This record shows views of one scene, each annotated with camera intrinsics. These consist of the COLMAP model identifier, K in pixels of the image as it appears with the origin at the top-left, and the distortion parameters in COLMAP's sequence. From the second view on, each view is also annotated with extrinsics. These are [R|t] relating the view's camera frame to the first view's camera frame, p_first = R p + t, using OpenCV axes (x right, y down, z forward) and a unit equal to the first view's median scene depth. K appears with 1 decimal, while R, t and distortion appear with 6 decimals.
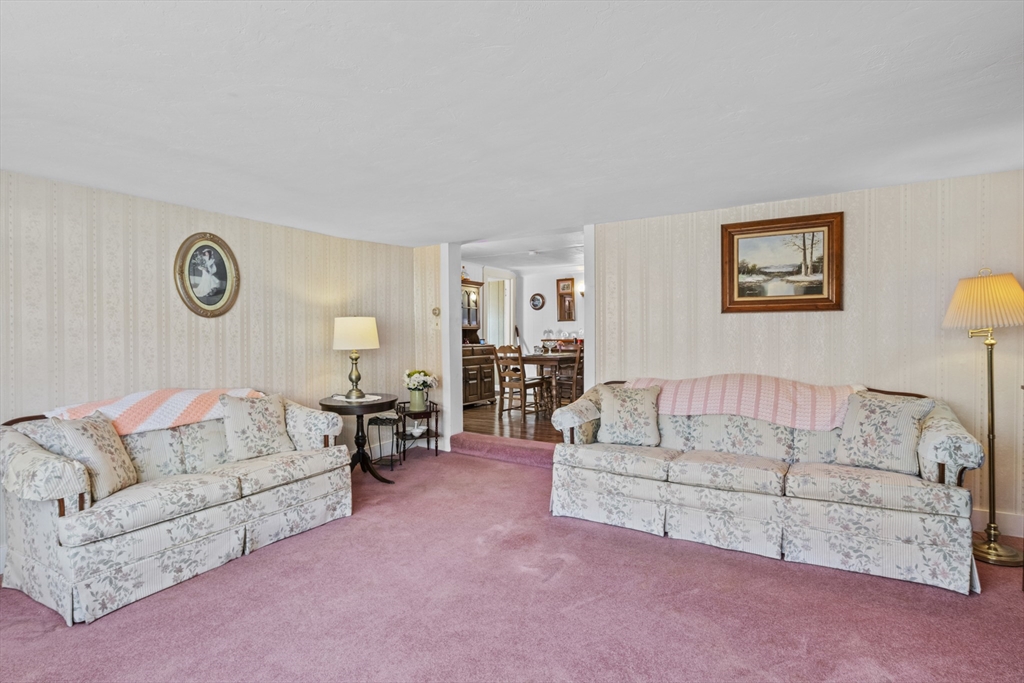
lens RADIAL K [[510.5, 0, 512.9], [0, 510.5, 331.1], [0, 0, 1]] dist [-0.002637, -0.000681]
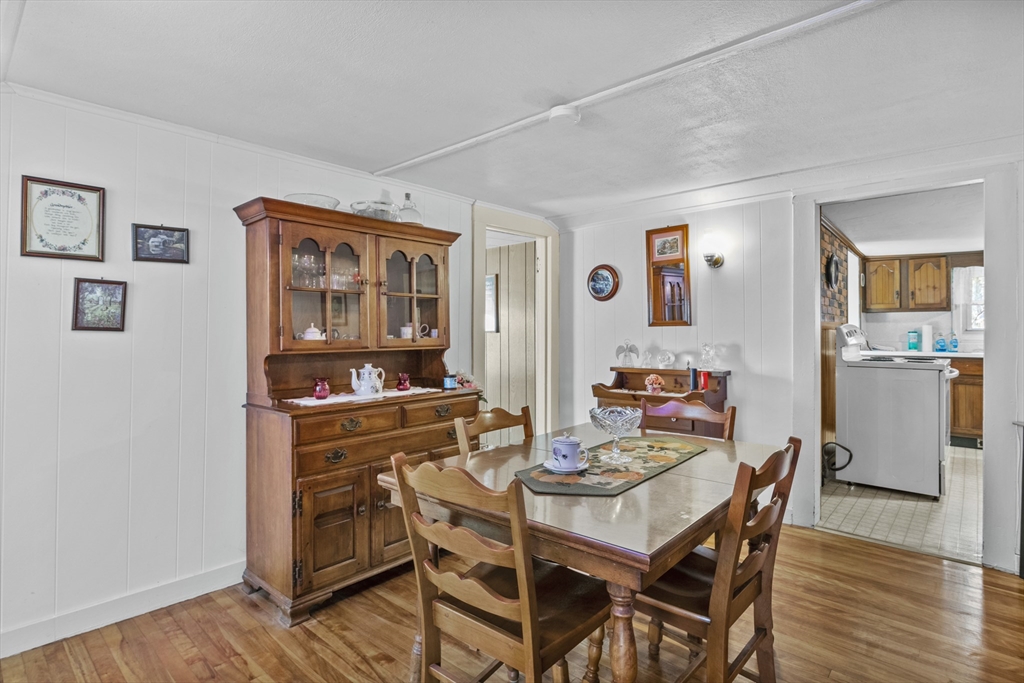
lens RADIAL K [[510.5, 0, 512.9], [0, 510.5, 331.1], [0, 0, 1]] dist [-0.002637, -0.000681]
pose [[0.984191, -0.000254, -0.177109, 0.050320], [0.001989, 0.999952, 0.009618, -0.019178], [0.177098, -0.009818, 0.984144, 0.545581]]
